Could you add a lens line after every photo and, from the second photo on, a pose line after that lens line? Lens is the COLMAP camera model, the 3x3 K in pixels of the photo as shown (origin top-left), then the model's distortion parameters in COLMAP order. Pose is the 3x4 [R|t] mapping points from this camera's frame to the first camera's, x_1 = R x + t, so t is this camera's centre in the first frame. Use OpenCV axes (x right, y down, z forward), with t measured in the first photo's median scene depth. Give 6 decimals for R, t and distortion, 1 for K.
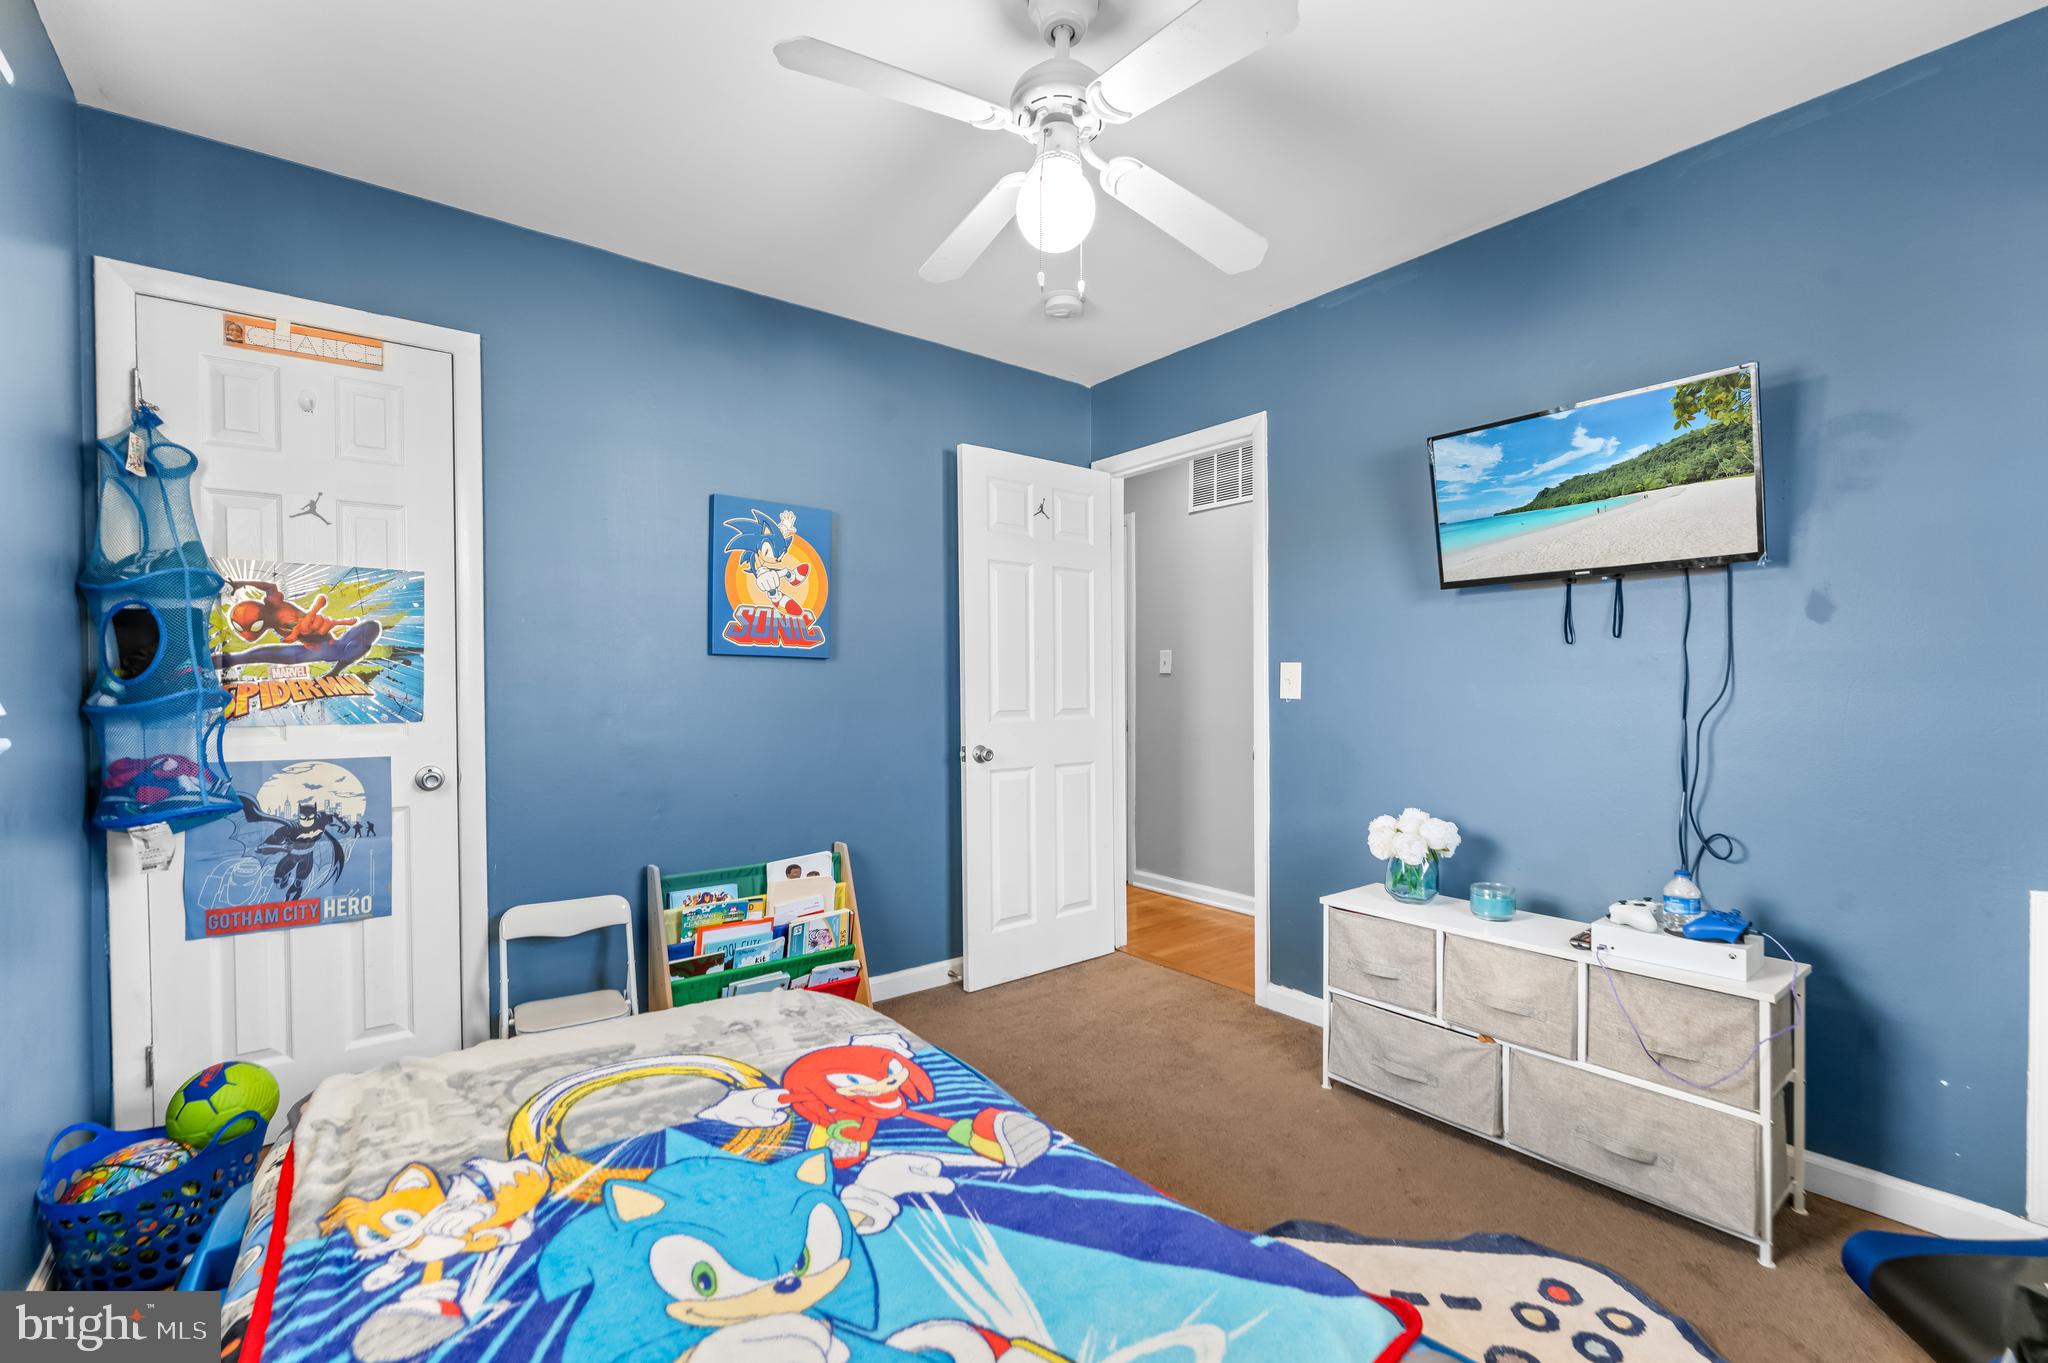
lens RADIAL K [[897.3, 0, 1023.6], [0, 897.3, 693.2], [0, 0, 1]] dist [-0.007106, 0.000911]
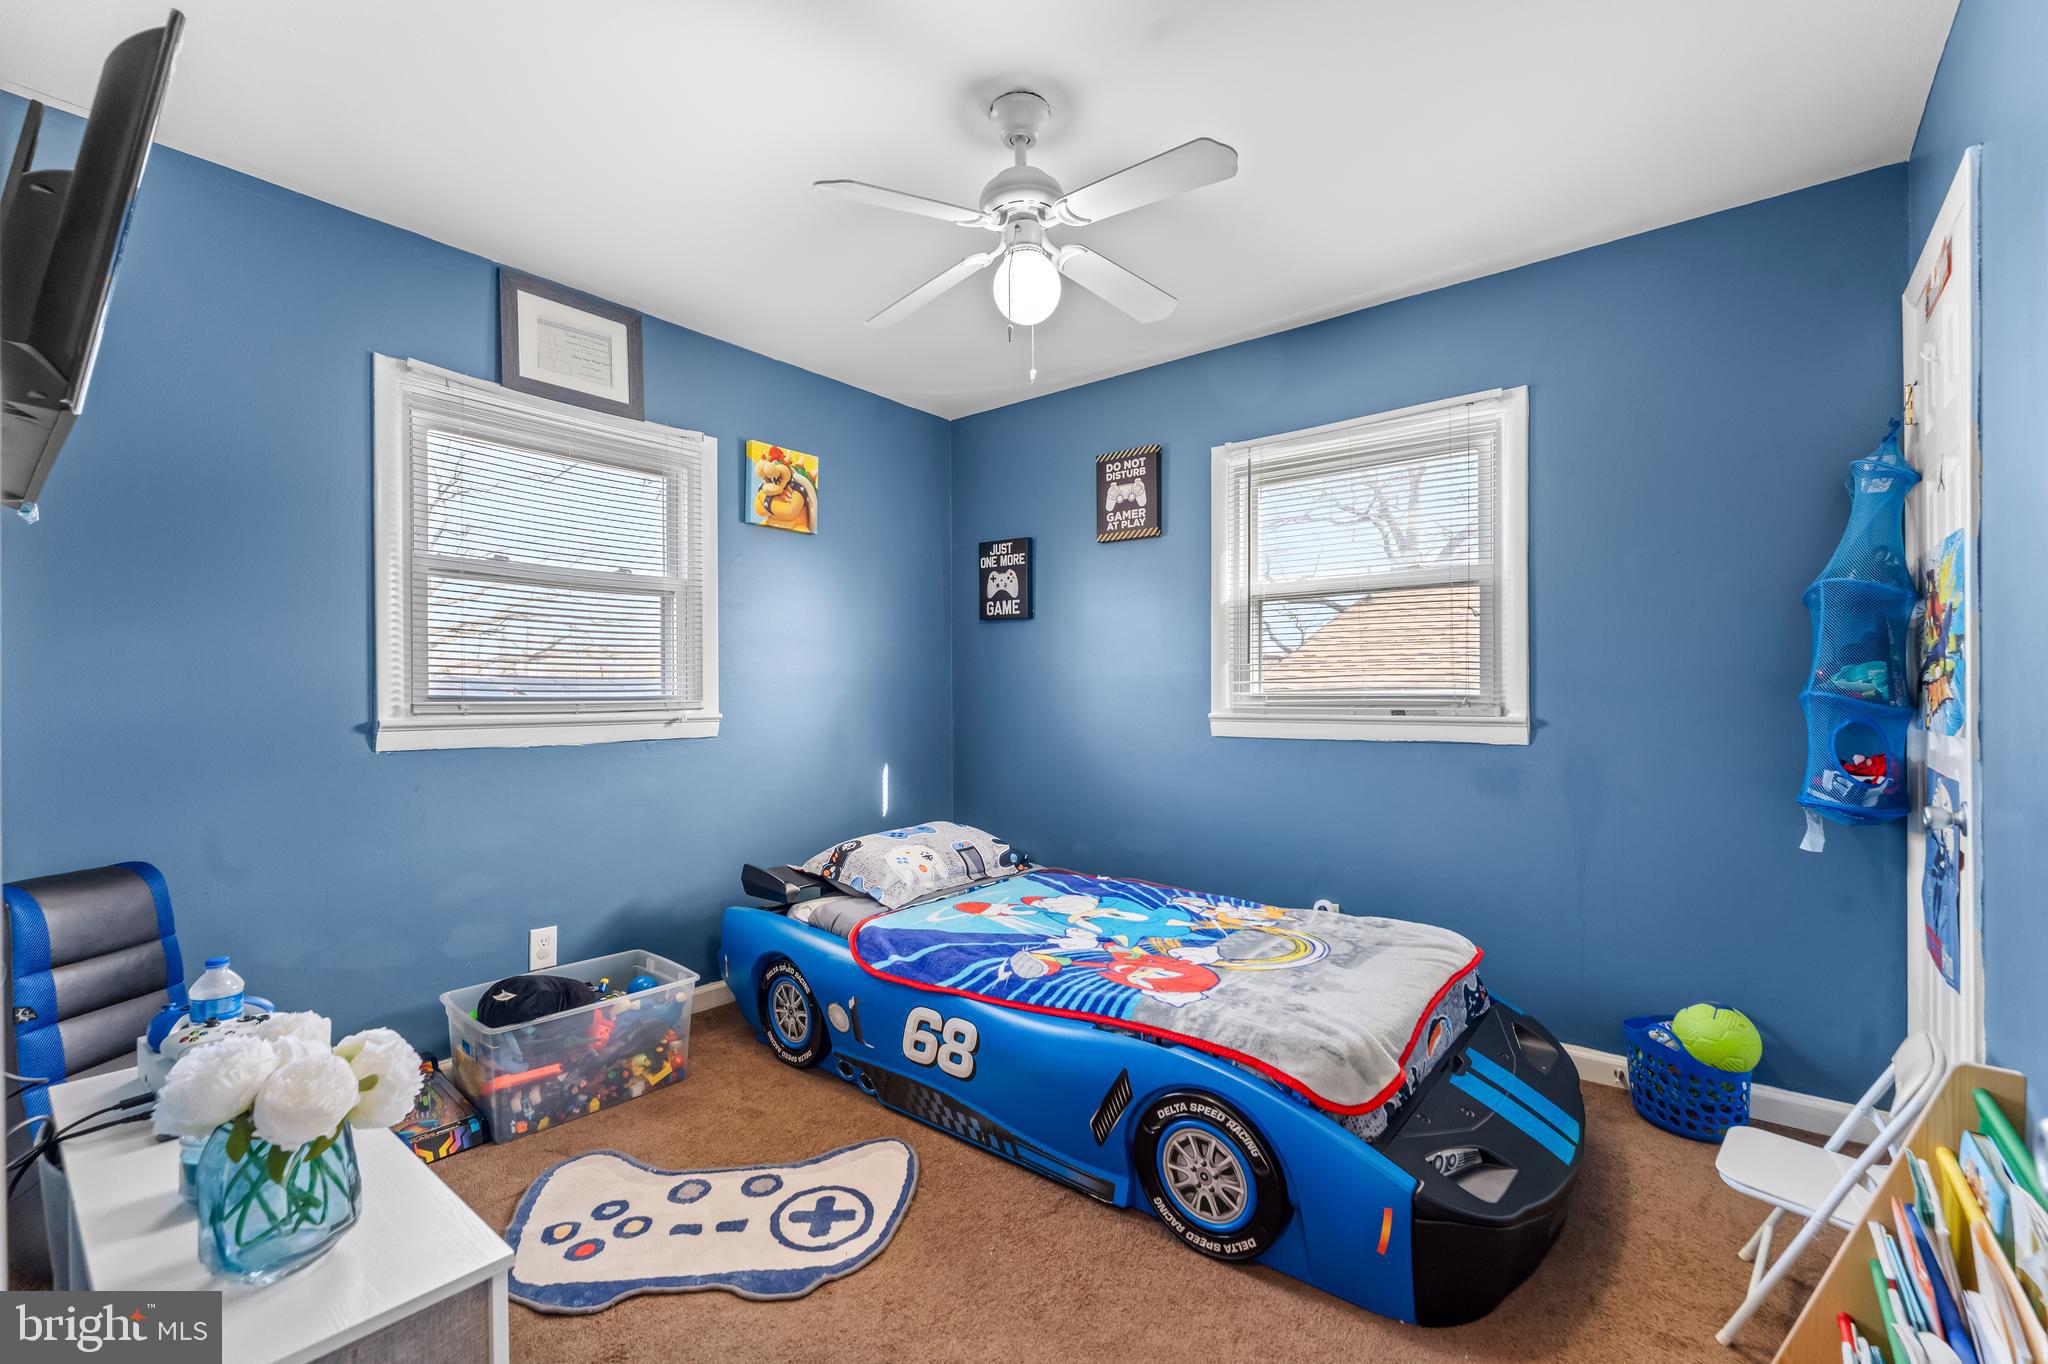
lens RADIAL K [[897.3, 0, 1024.1], [0, 897.3, 684.9], [0, 0, 1]] dist [-0.007106, 0.000911]
pose [[-0.974431, 0.008917, -0.224509, 0.400512], [0.008169, 0.999958, 0.004257, -0.037144], [0.224538, 0.002314, -0.974463, 2.797627]]
